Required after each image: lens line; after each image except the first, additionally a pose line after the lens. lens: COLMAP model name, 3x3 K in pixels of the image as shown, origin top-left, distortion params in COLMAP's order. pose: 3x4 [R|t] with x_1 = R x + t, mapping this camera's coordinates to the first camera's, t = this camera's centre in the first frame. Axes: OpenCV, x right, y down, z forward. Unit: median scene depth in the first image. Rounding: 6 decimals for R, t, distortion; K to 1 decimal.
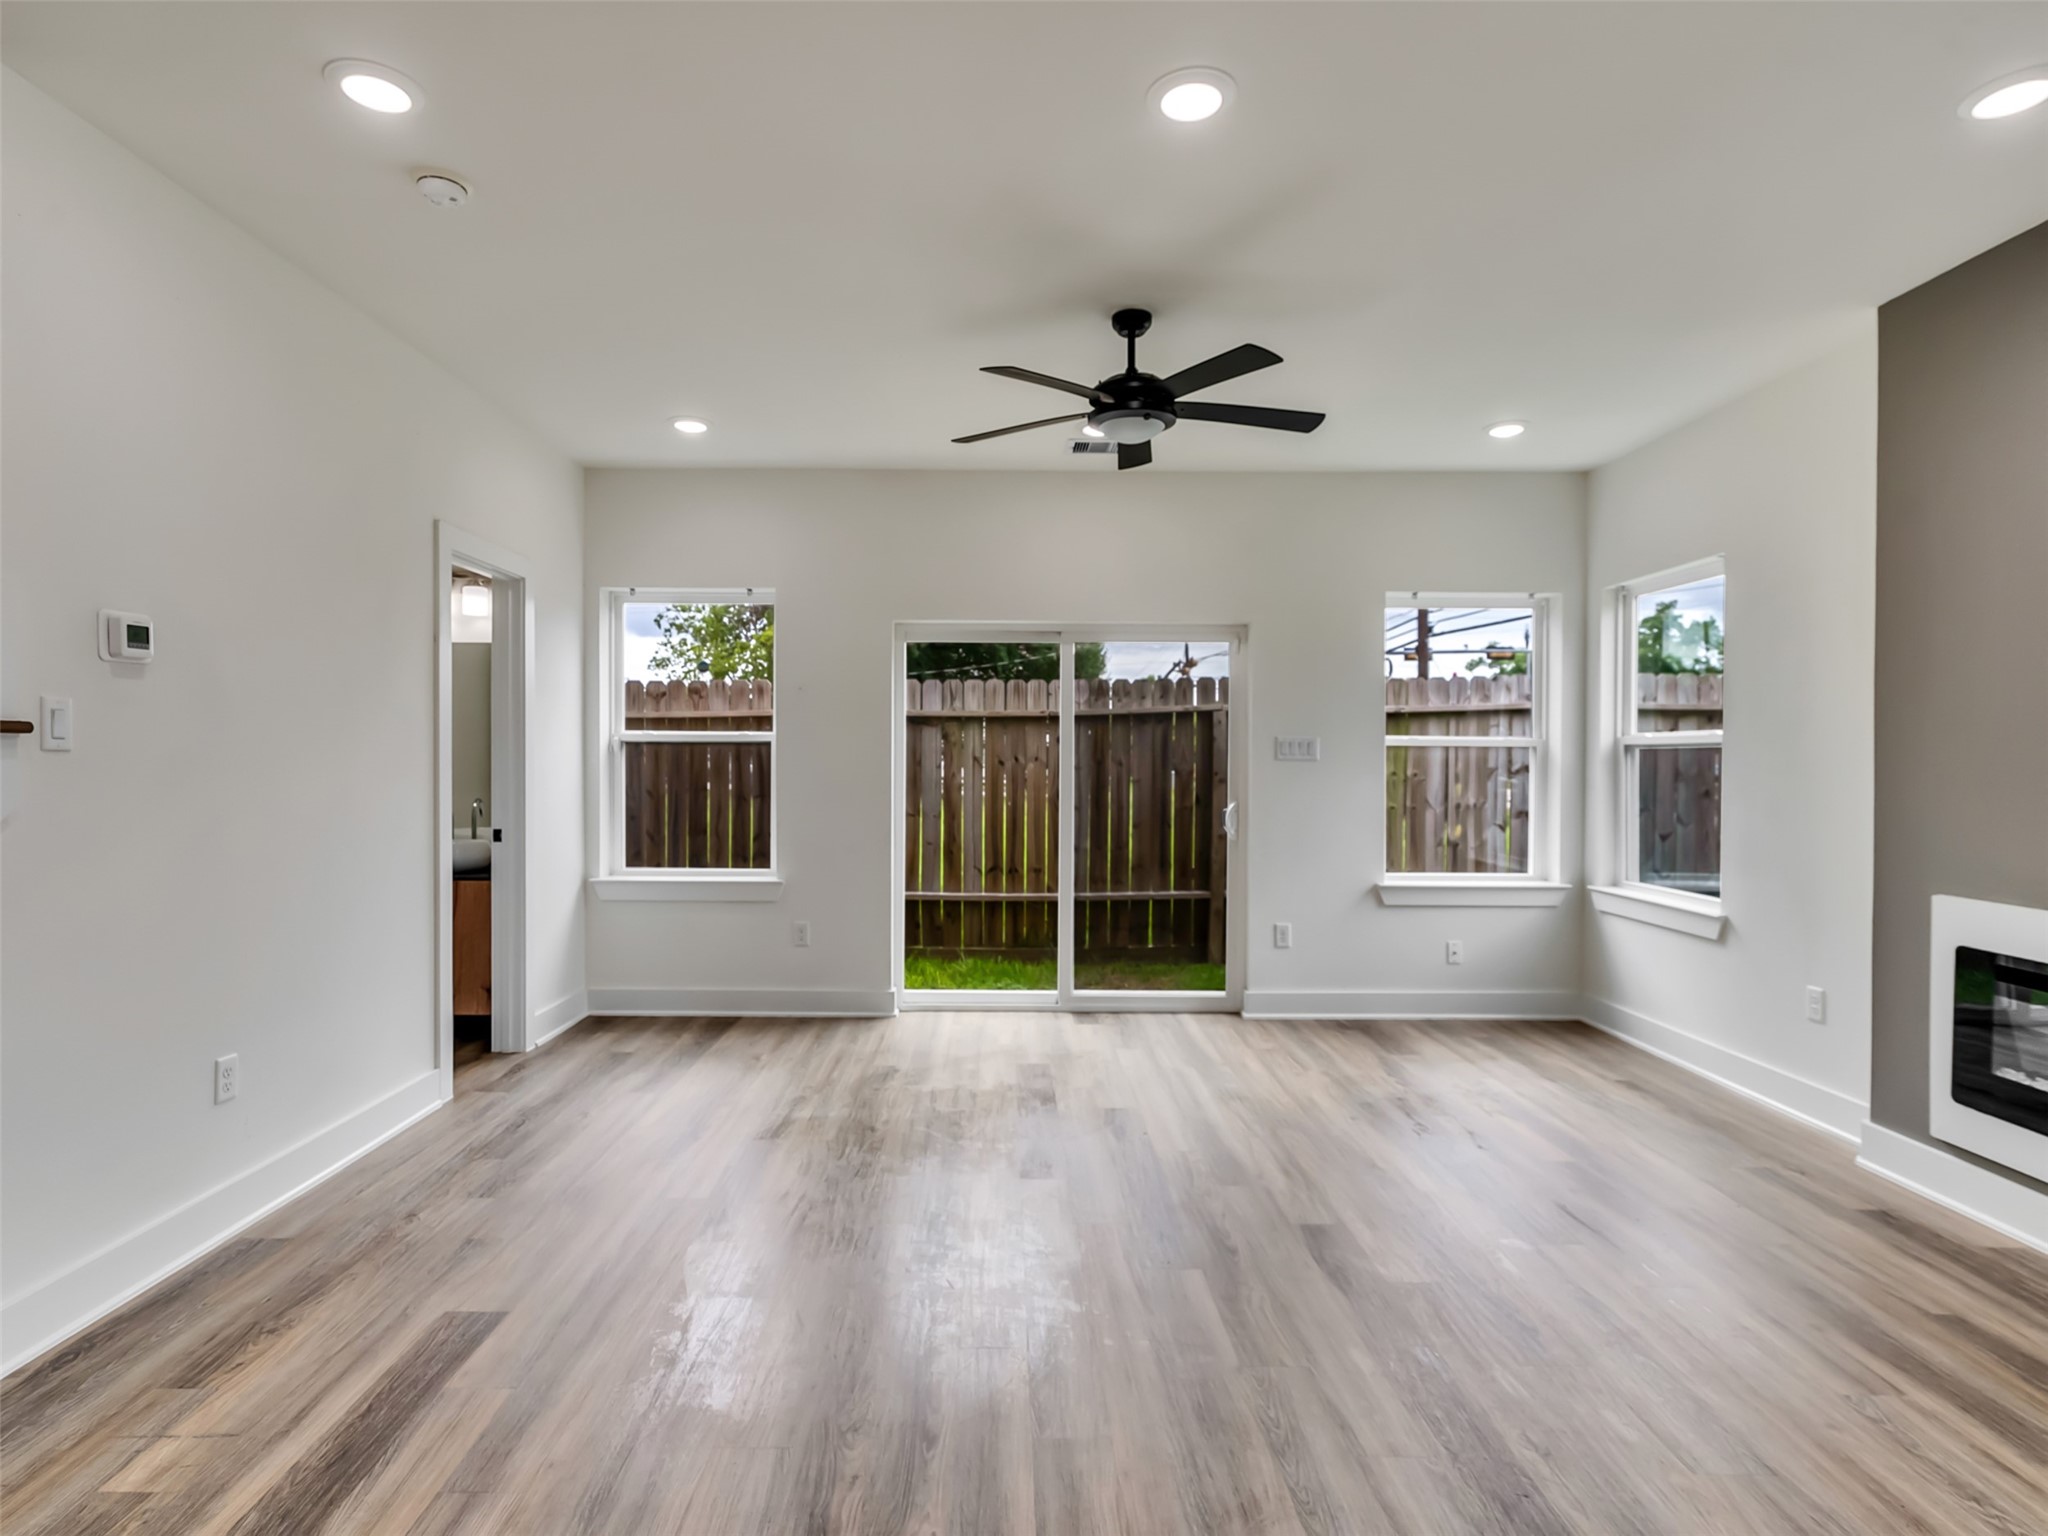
lens RADIAL K [[1060.4, 0, 1001.9], [0, 1060.4, 768.1], [0, 0, 1]] dist [-0.005396, 0.005120]
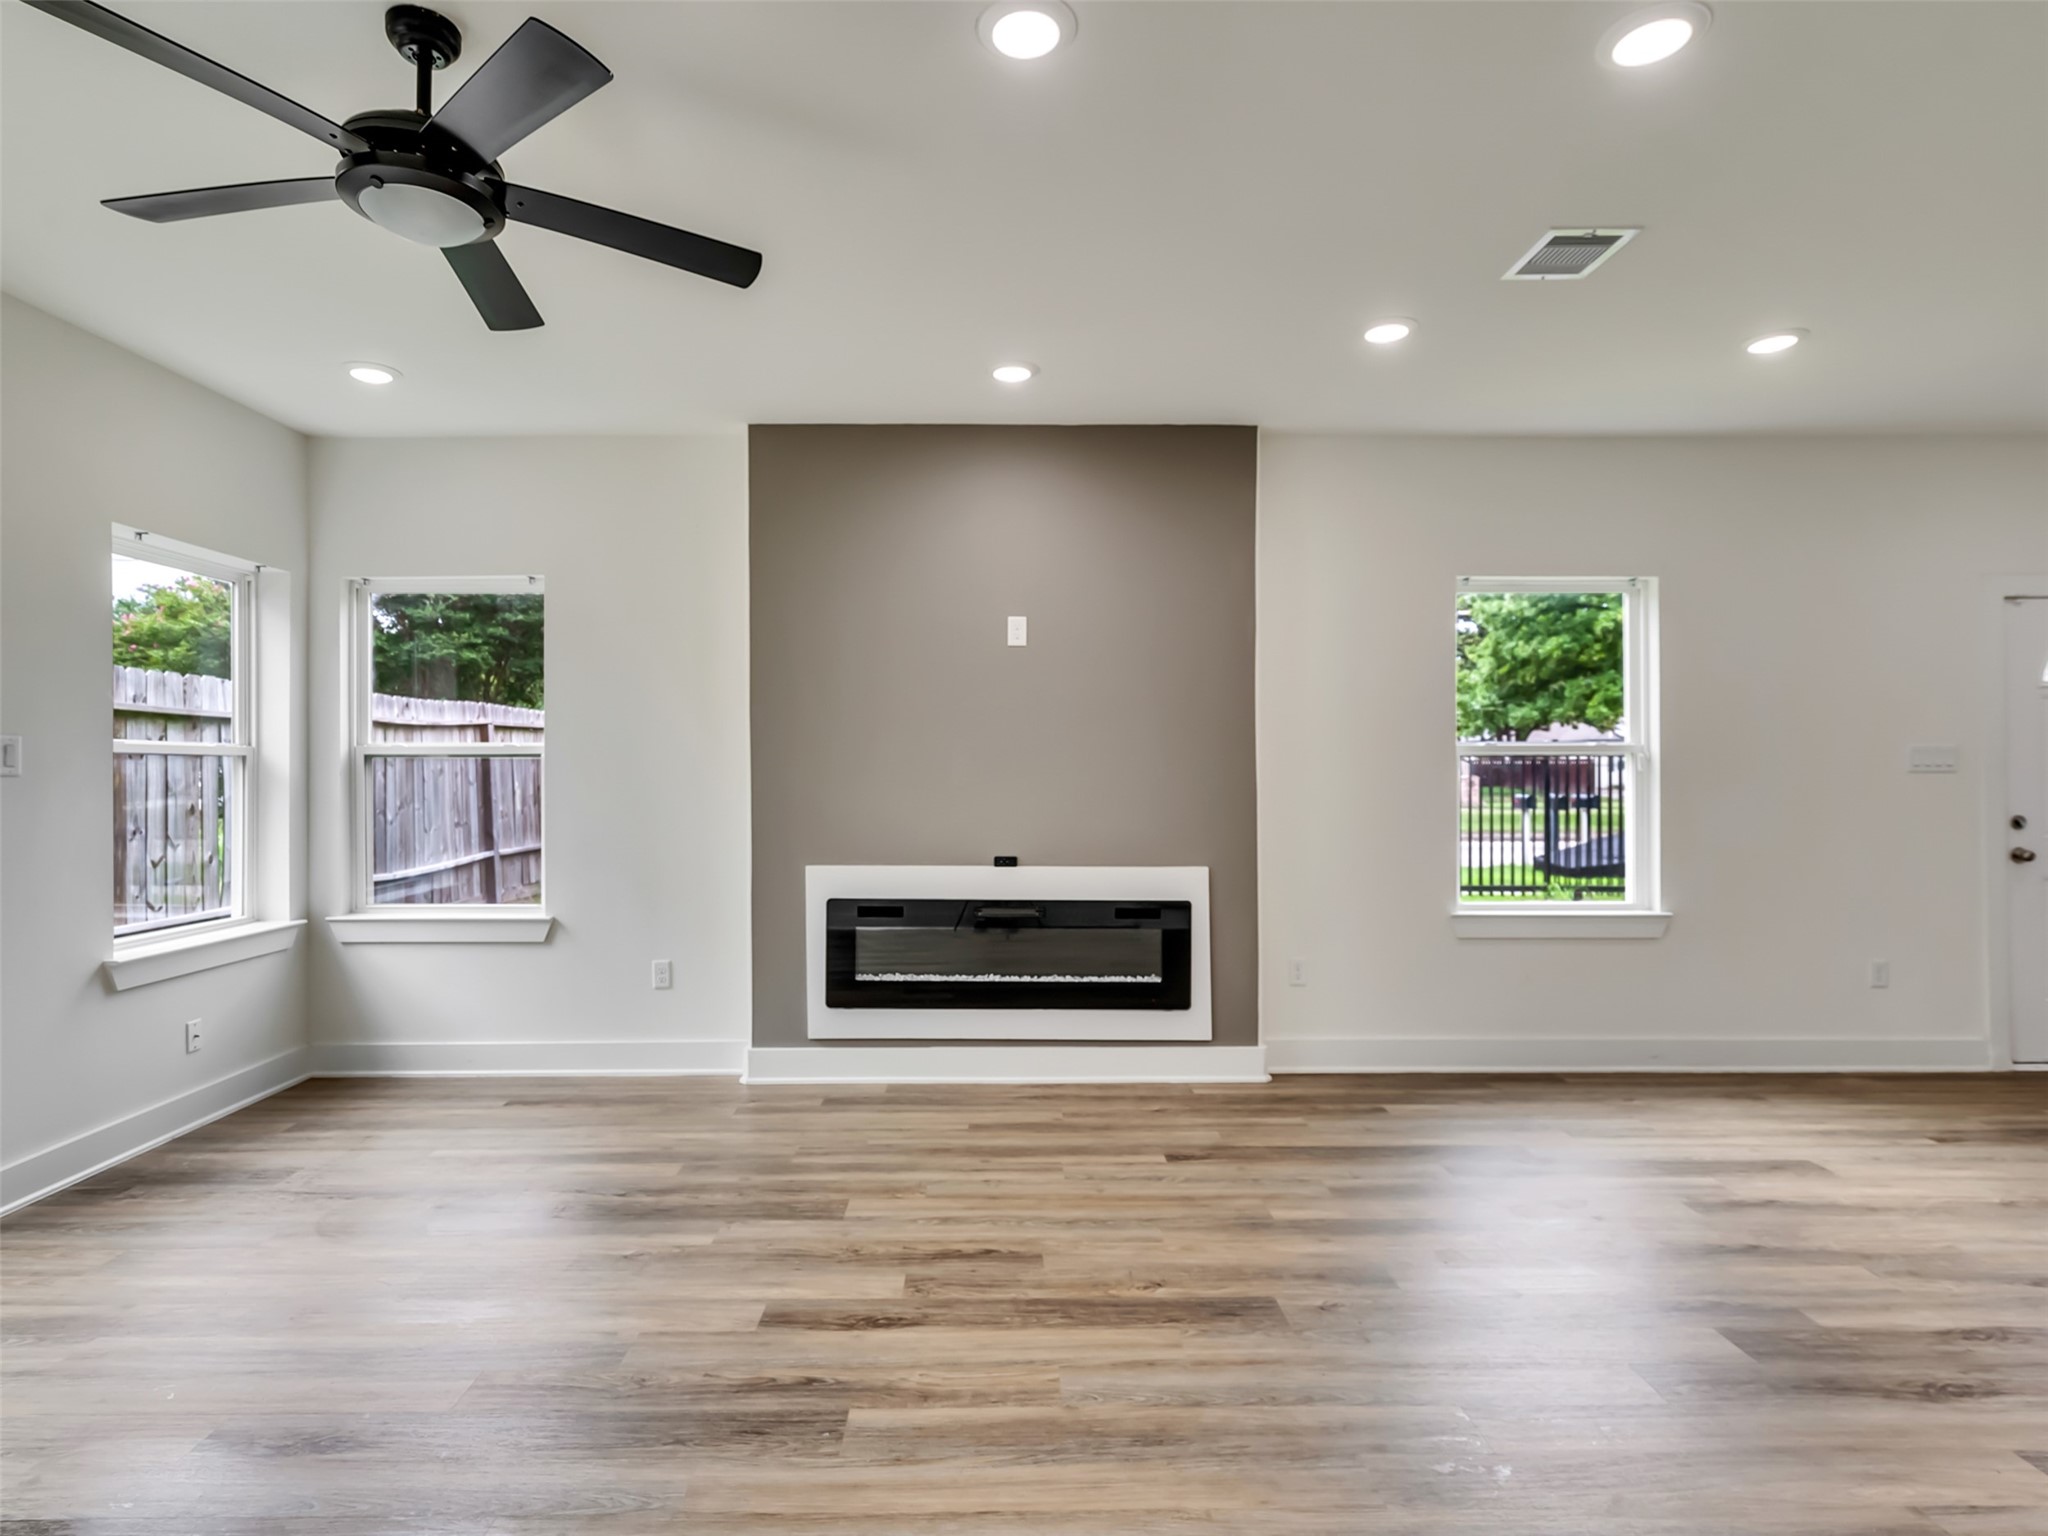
lens RADIAL K [[1060.4, 0, 1001.9], [0, 1060.4, 768.1], [0, 0, 1]] dist [-0.005396, 0.005120]
pose [[-0.008399, -0.002358, 0.999962, -0.317976], [0.011590, 0.999930, 0.002455, -0.006115], [-0.999898, 0.011611, -0.008371, 0.460776]]
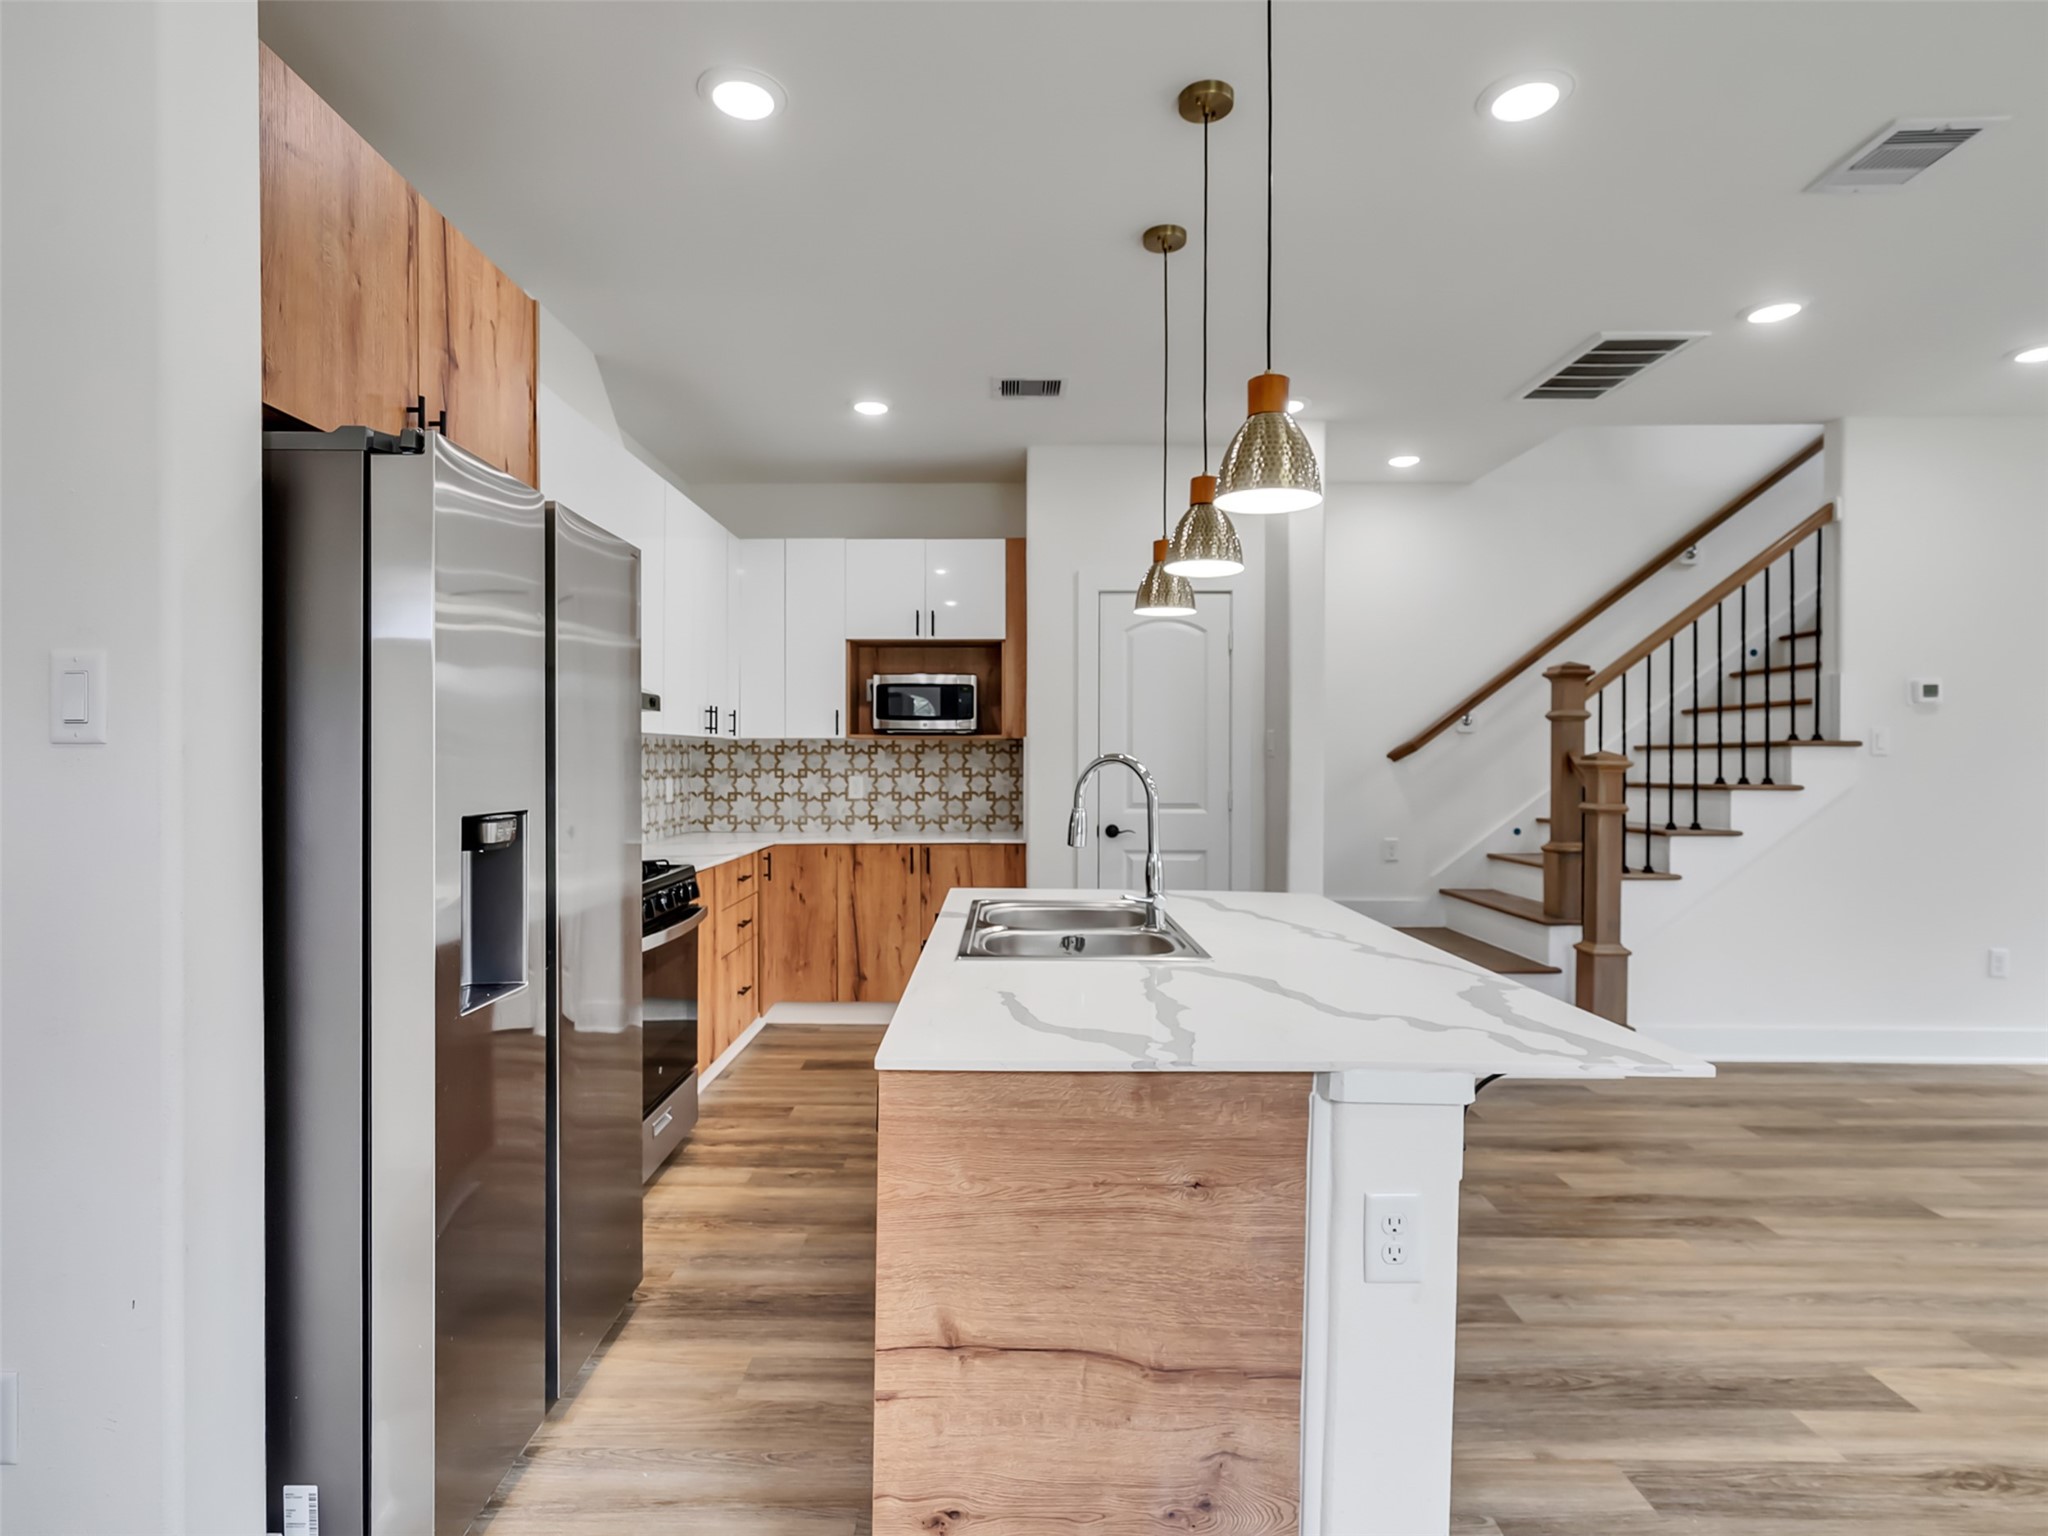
lens RADIAL K [[1060.4, 0, 1001.9], [0, 1060.4, 768.1], [0, 0, 1]] dist [-0.005396, 0.005120]
pose [[-0.010499, 0.005321, -0.999931, 0.476083], [-0.011894, 0.999914, 0.005446, 0.006857], [0.999874, 0.011950, -0.010435, -0.260536]]
